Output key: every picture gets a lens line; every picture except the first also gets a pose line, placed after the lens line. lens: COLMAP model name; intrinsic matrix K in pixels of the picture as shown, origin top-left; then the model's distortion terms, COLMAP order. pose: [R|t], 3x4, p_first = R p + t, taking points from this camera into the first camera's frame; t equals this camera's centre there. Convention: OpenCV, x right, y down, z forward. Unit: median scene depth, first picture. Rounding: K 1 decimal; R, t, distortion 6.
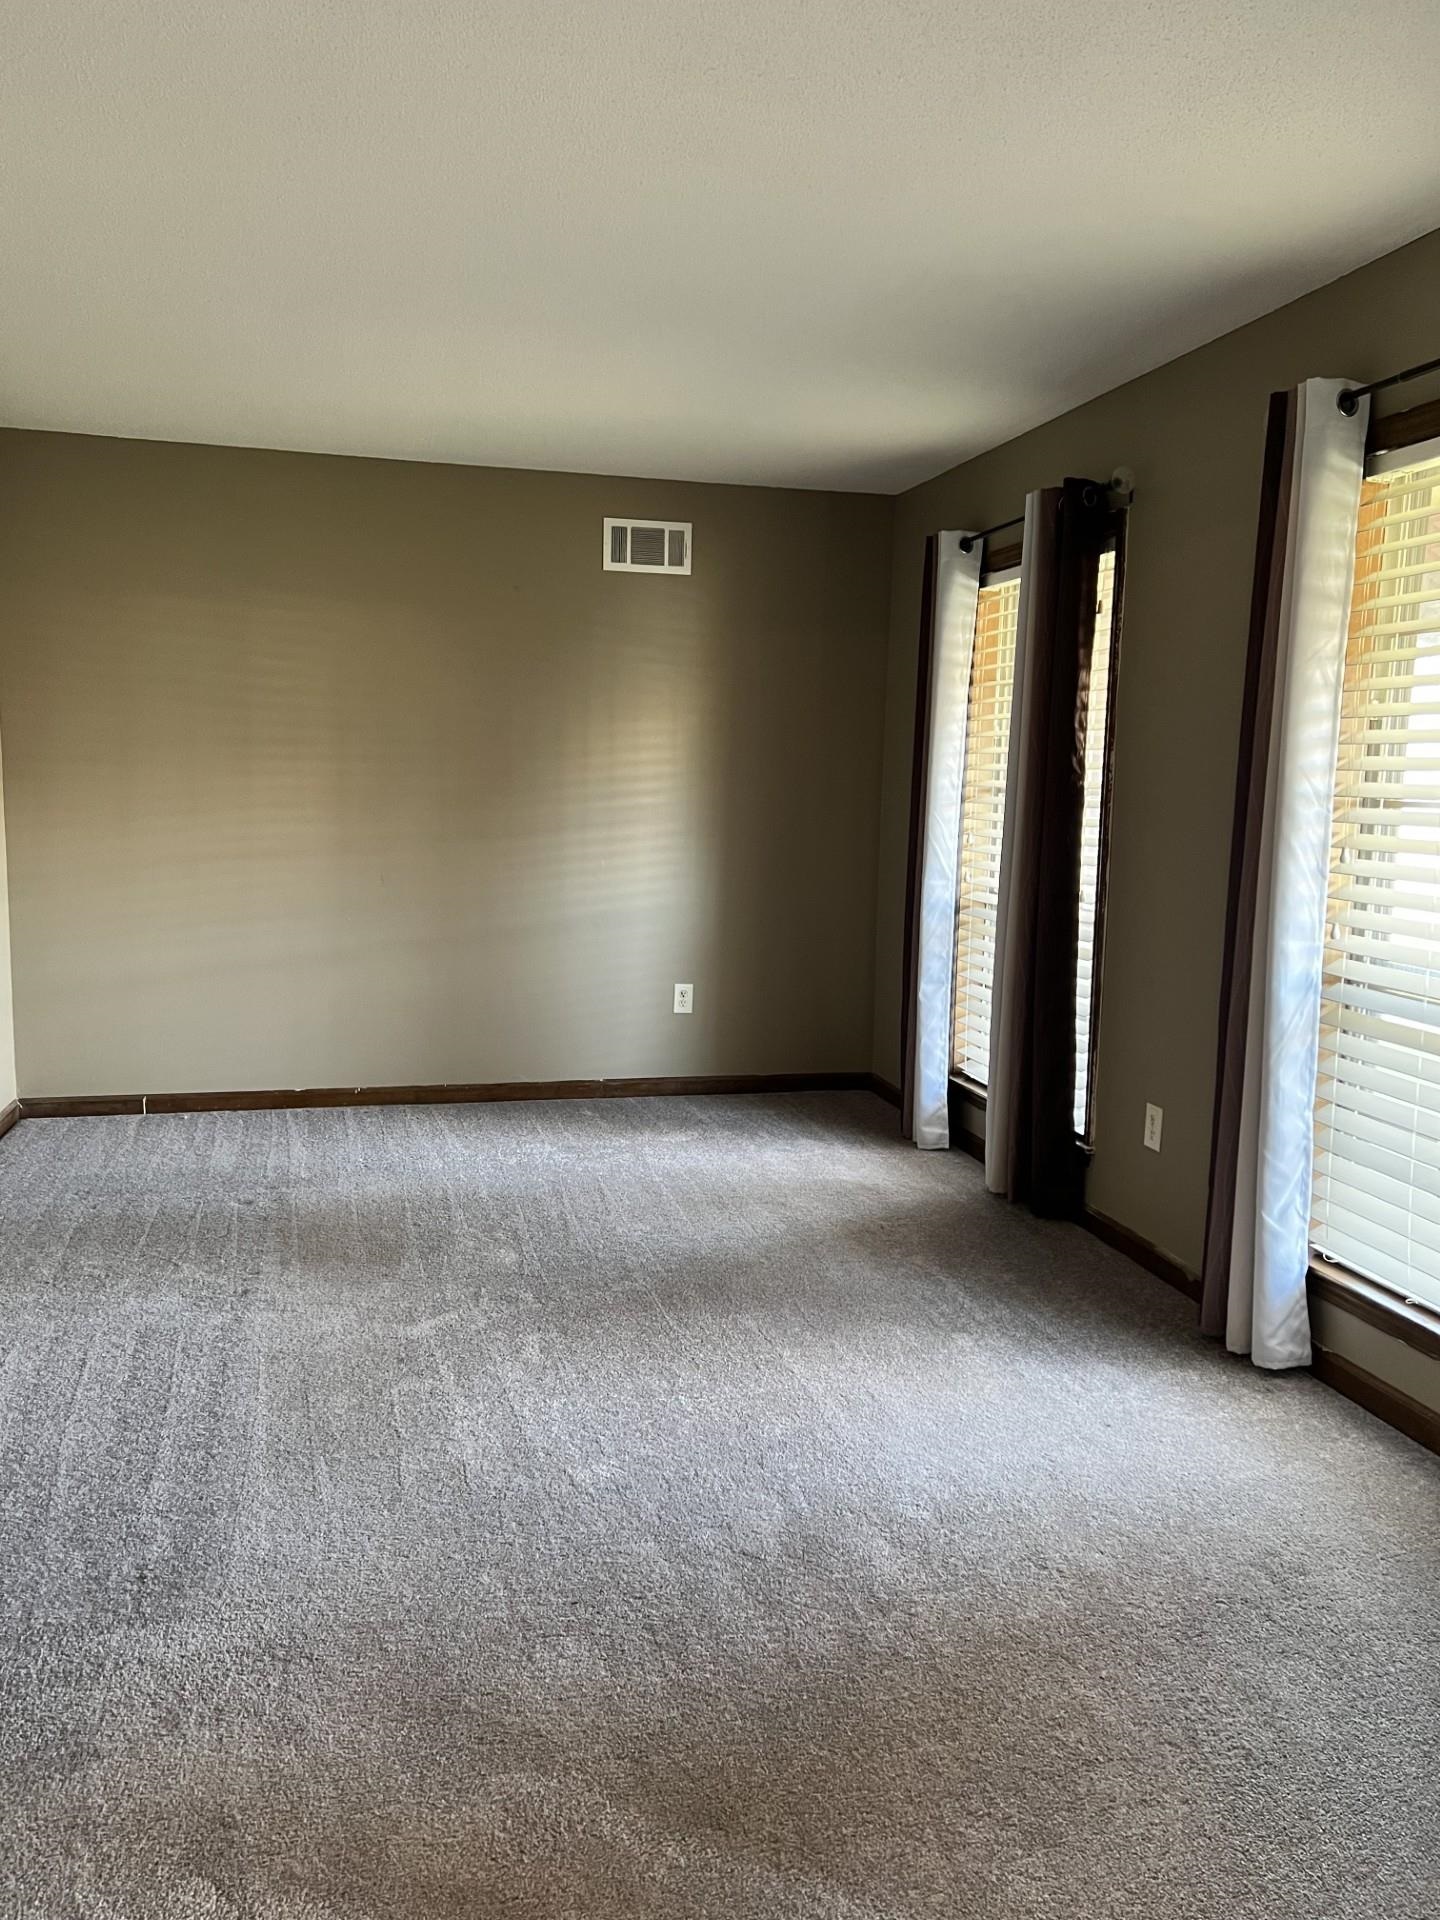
lens RADIAL K [[1430.0, 0, 724.8], [0, 1430.0, 965.3], [0, 0, 1]] dist [0.063845, -0.063735]
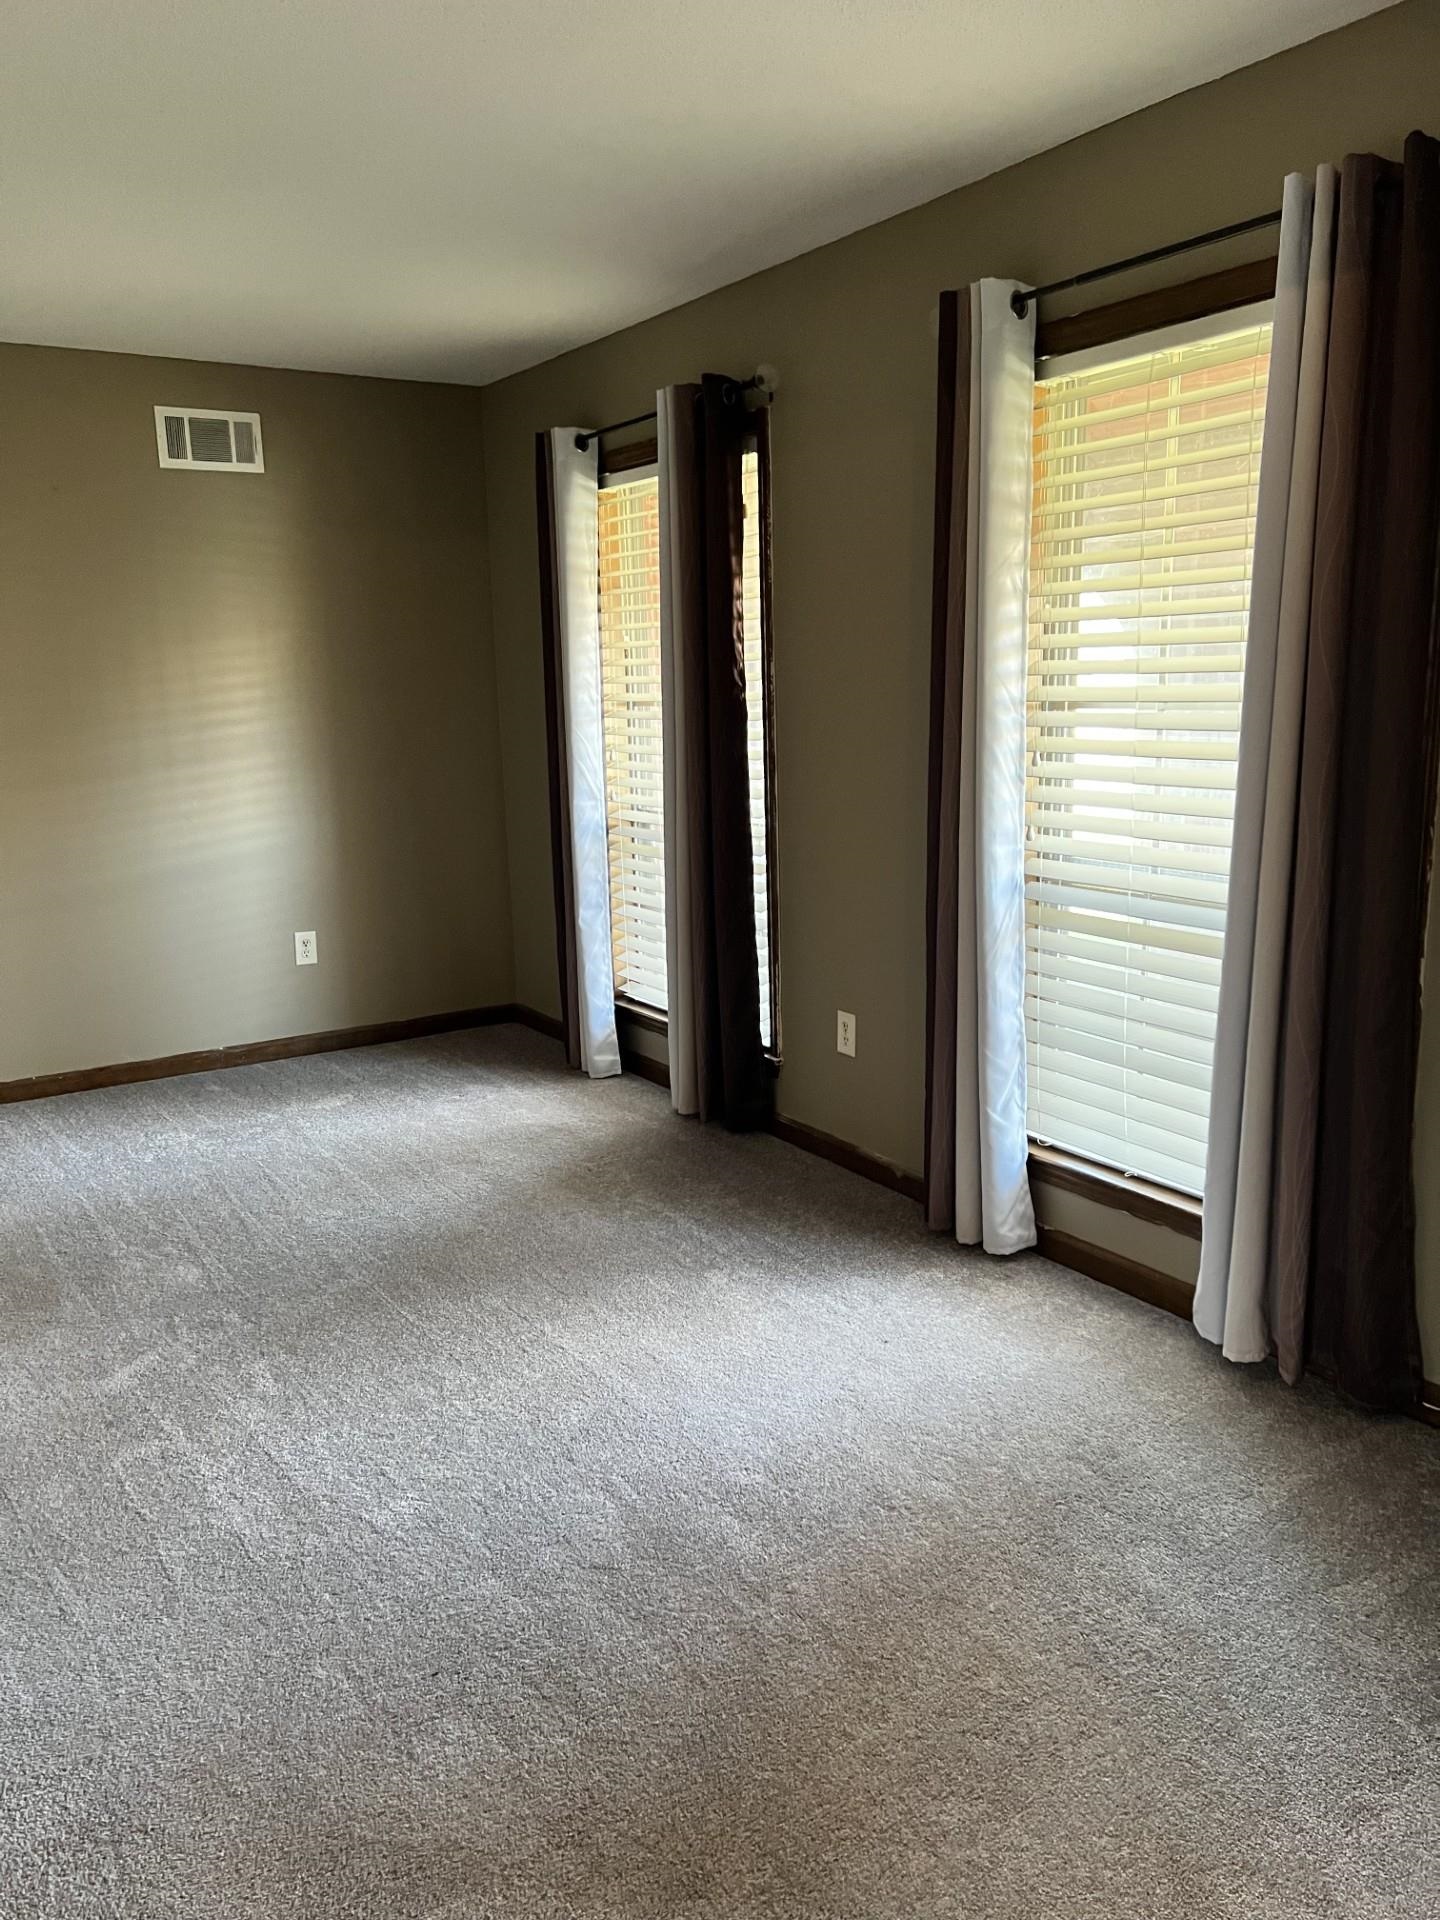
lens RADIAL K [[1430.0, 0, 731.1], [0, 1430.0, 966.4], [0, 0, 1]] dist [0.063845, -0.063735]
pose [[0.944863, -0.107446, 0.309336, -0.109095], [0.086321, 0.992950, 0.081228, -0.030073], [-0.315883, -0.050047, 0.947477, 0.086200]]
